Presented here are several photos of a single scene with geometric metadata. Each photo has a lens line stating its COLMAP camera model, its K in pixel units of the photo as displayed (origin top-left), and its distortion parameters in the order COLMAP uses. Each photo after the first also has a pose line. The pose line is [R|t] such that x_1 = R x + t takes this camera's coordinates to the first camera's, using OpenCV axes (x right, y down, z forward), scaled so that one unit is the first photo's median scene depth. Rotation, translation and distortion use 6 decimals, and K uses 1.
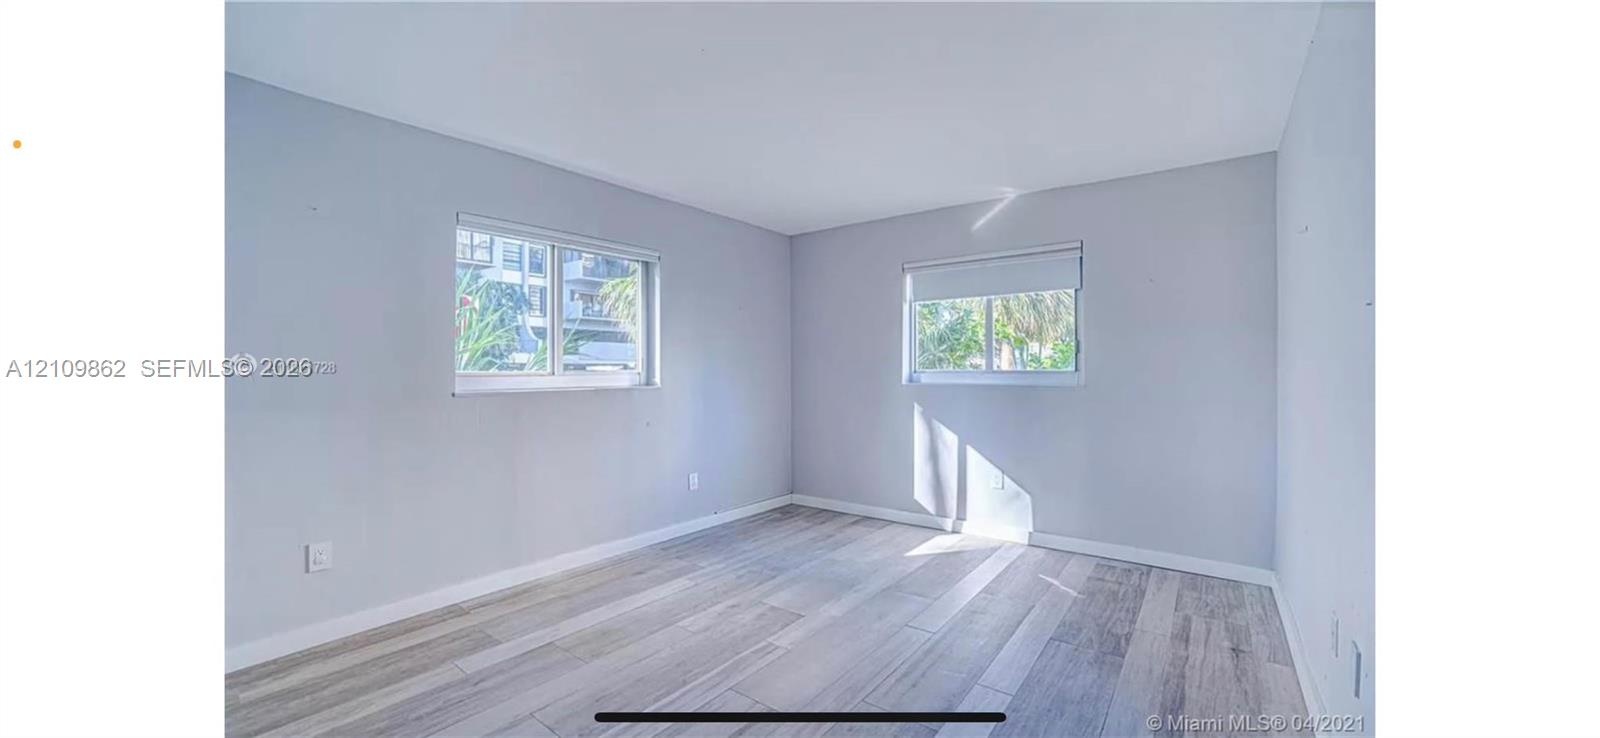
lens RADIAL K [[560.7, 0, 803.6], [0, 560.7, 375.1], [0, 0, 1]] dist [-0.025048, 0.000171]
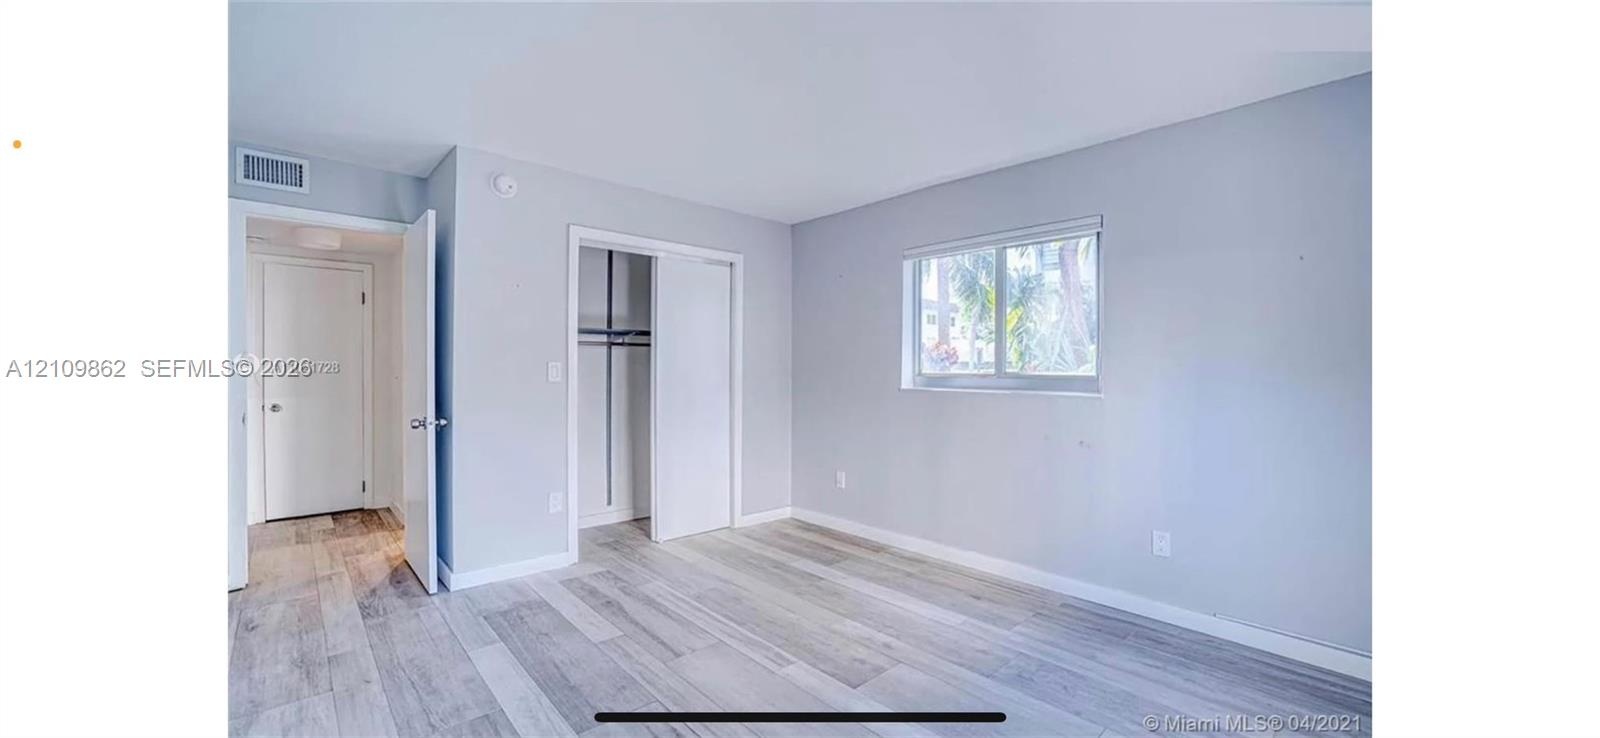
lens RADIAL K [[560.7, 0, 803.6], [0, 560.7, 375.1], [0, 0, 1]] dist [-0.025048, 0.000171]
pose [[-0.184004, -0.004211, -0.982916, 0.670011], [-0.012441, 0.999921, -0.001955, 0.004152], [0.982847, 0.011869, -0.184042, 0.935605]]
